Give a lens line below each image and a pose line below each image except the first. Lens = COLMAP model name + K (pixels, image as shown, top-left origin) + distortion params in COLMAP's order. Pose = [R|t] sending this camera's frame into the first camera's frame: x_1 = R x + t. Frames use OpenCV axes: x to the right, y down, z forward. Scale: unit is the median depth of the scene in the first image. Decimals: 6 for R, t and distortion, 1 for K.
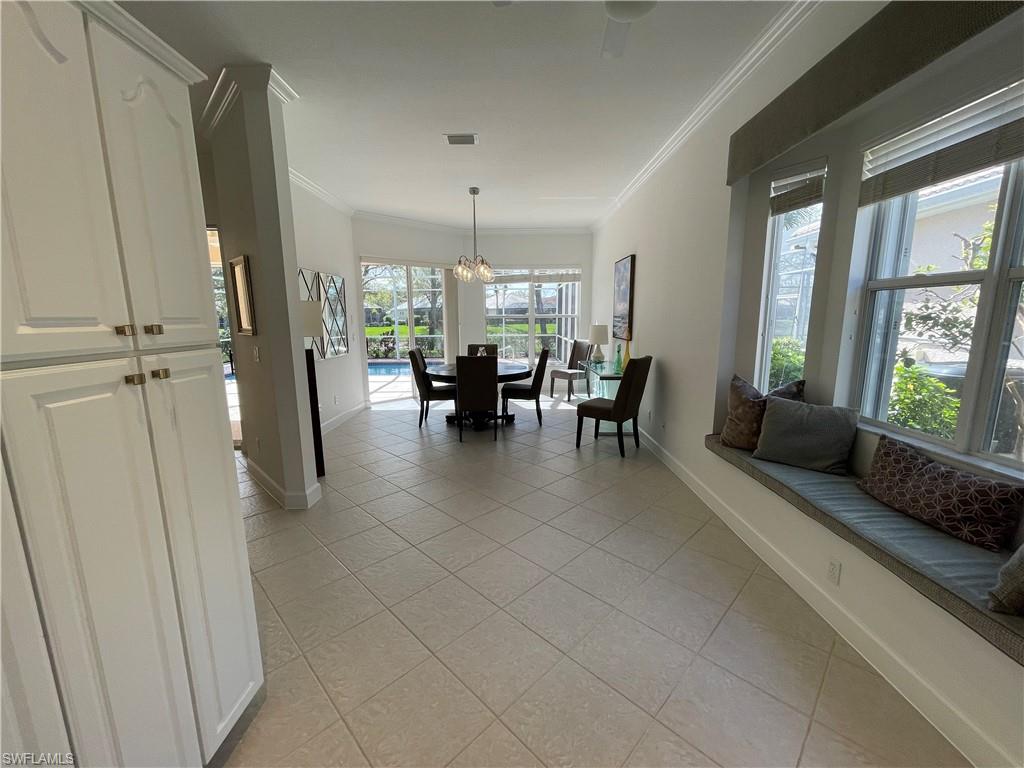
lens RADIAL K [[412.2, 0, 511.1], [0, 412.2, 386.9], [0, 0, 1]] dist [0.000429, 0.000765]
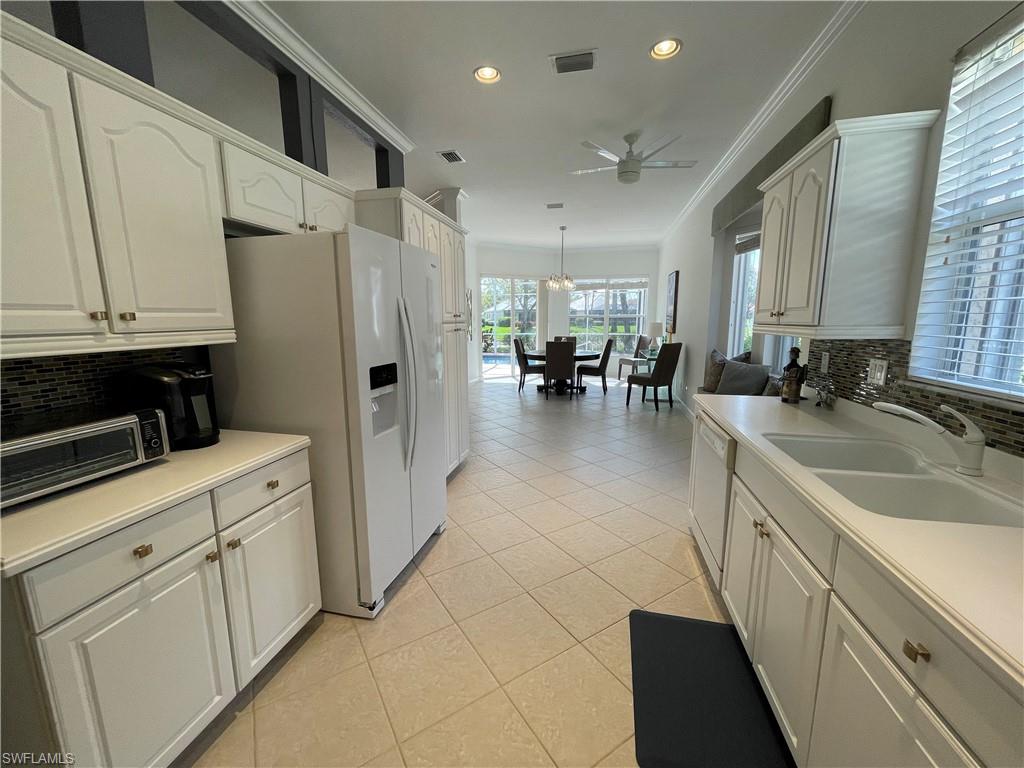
lens RADIAL K [[412.2, 0, 511.1], [0, 412.2, 386.9], [0, 0, 1]] dist [0.000429, 0.000765]
pose [[0.978211, 0.035708, -0.204518, 0.045487], [-0.036691, 0.999326, -0.001015, 0.080299], [0.204344, 0.008496, 0.978862, -0.414858]]
